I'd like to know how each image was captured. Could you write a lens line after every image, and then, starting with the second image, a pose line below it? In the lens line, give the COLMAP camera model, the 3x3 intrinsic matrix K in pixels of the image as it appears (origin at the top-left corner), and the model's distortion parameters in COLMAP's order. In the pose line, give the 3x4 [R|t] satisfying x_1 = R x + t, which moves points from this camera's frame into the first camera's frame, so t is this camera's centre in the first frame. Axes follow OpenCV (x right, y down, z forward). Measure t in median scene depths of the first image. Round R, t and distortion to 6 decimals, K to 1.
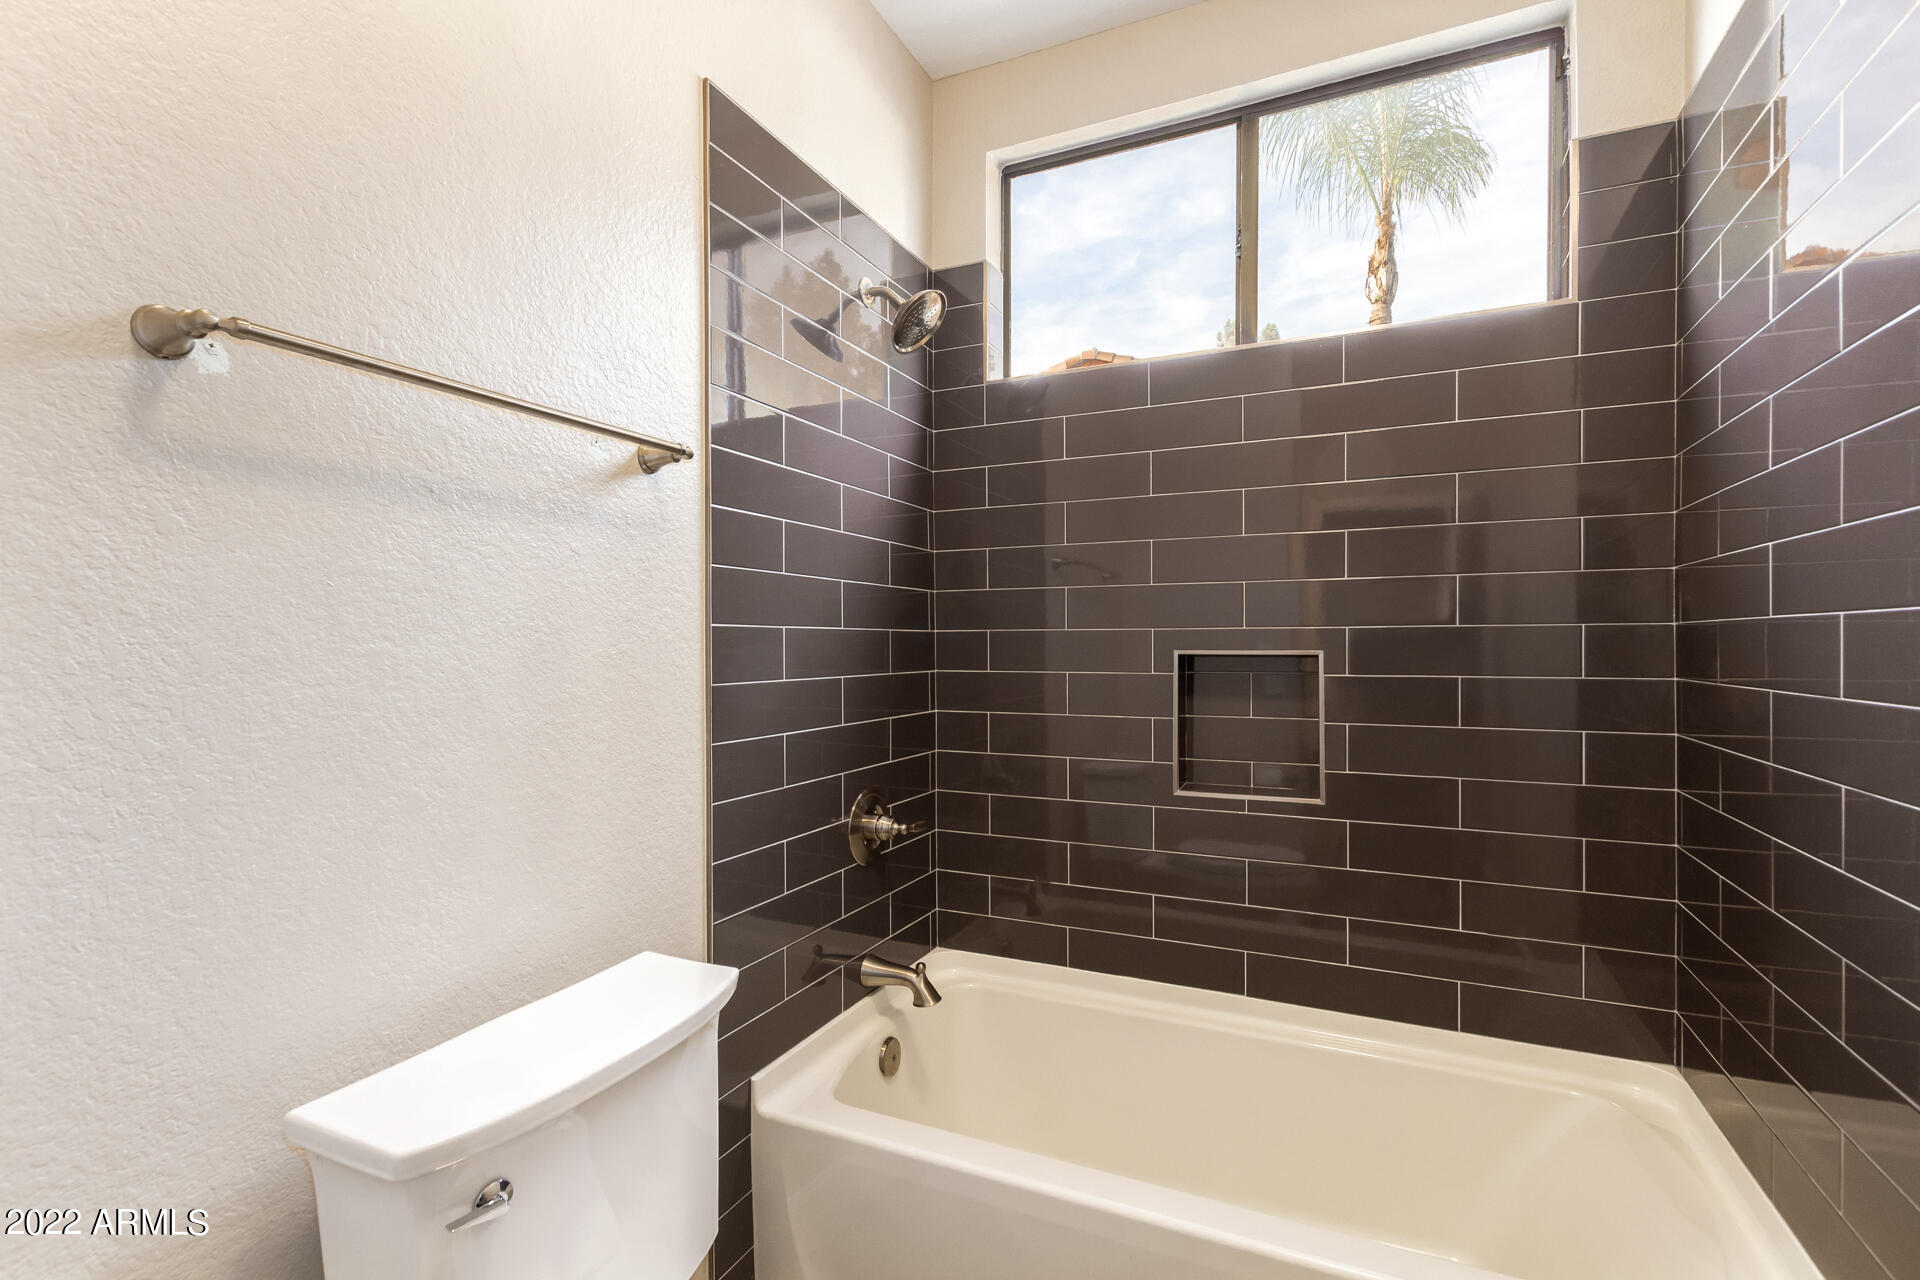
lens RADIAL K [[888.2, 0, 965.5], [0, 888.2, 641.8], [0, 0, 1]] dist [0.001225, -0.000334]
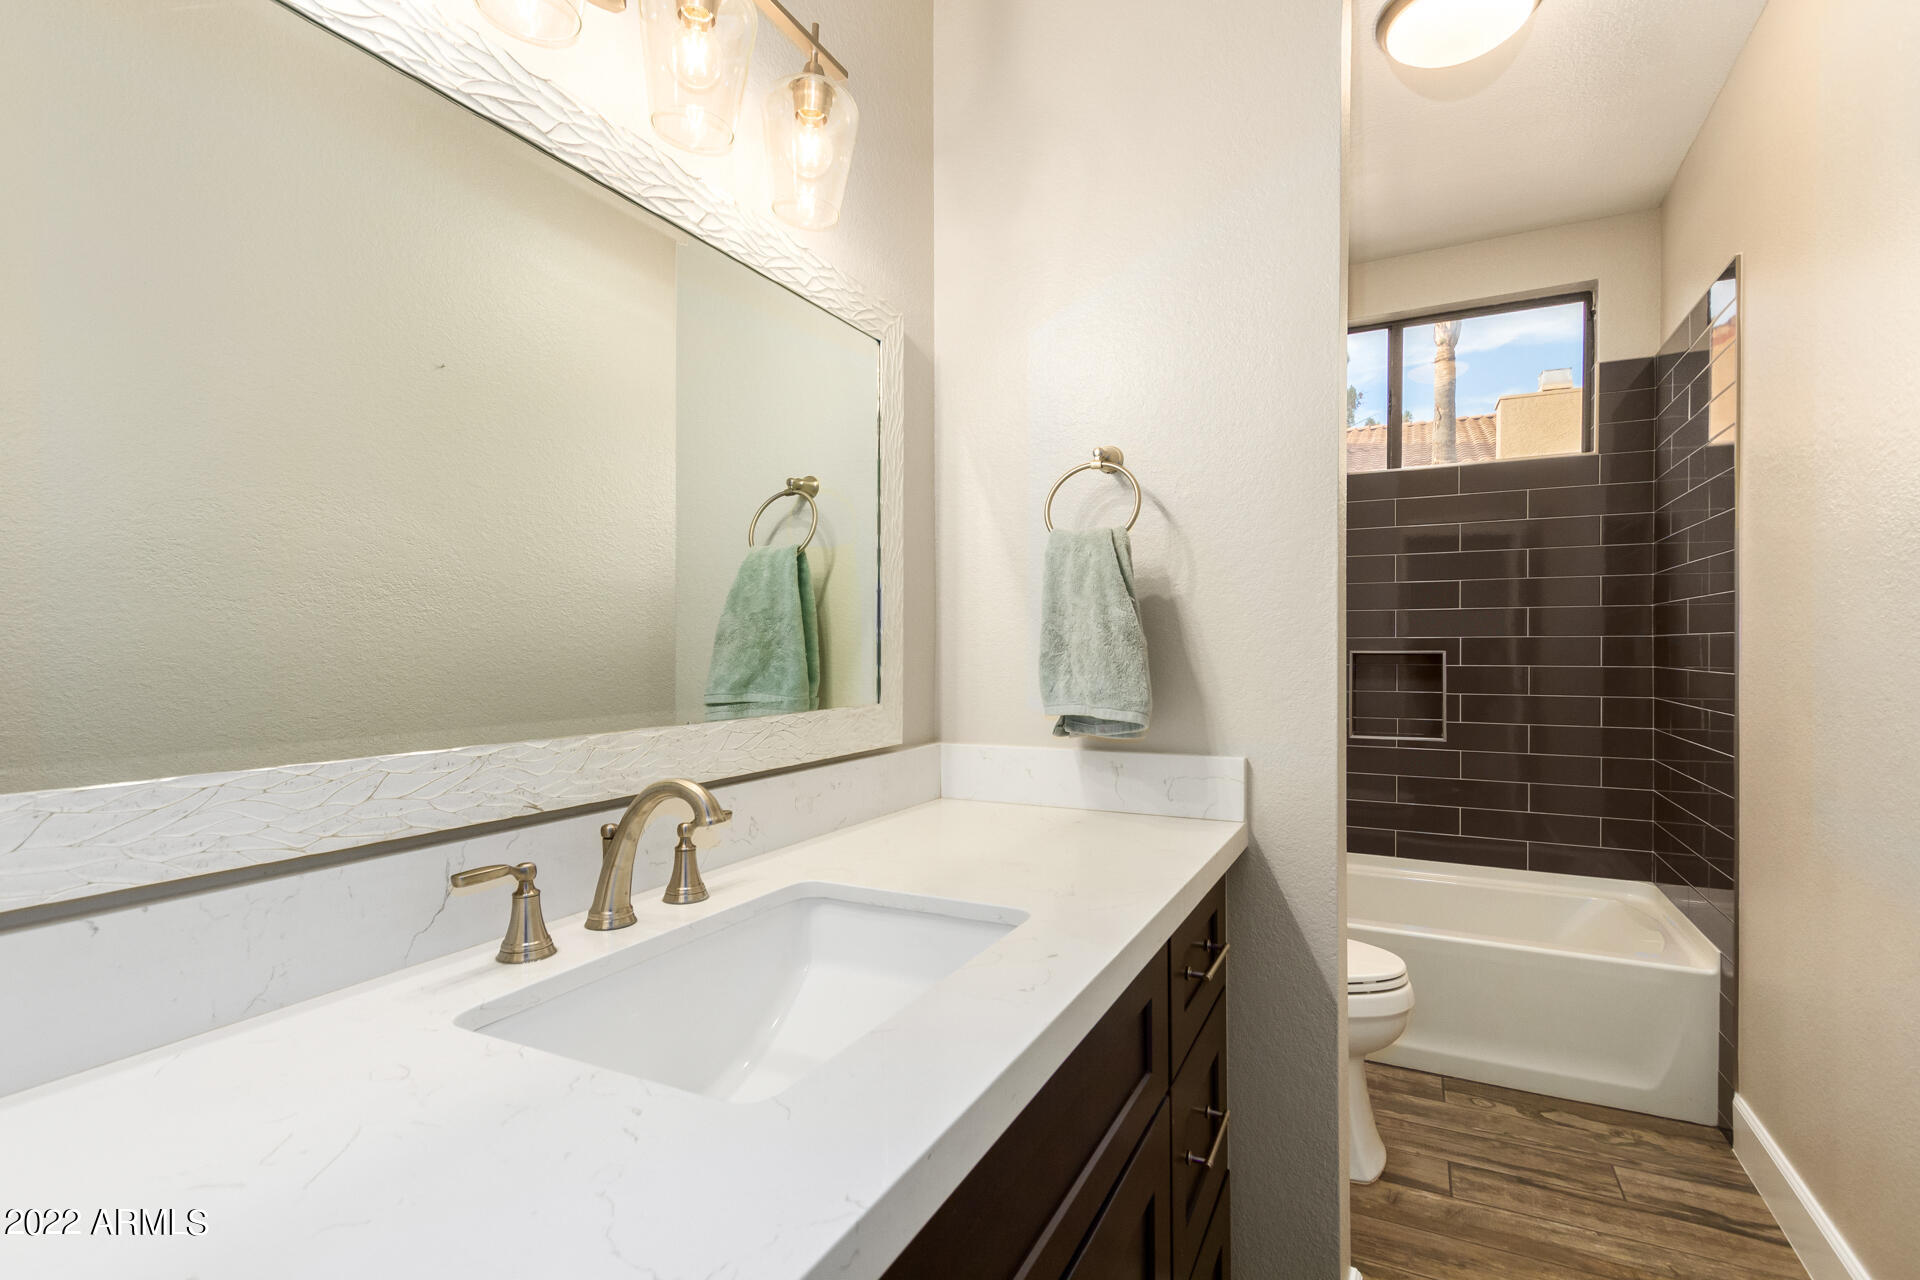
lens RADIAL K [[888.2, 0, 954.4], [0, 888.2, 647.5], [0, 0, 1]] dist [0.001225, -0.000334]
pose [[0.998718, 0.001432, -0.050591, -0.494796], [-0.001151, 0.999984, 0.005579, -0.005783], [0.050599, -0.005513, 0.998704, -0.820298]]
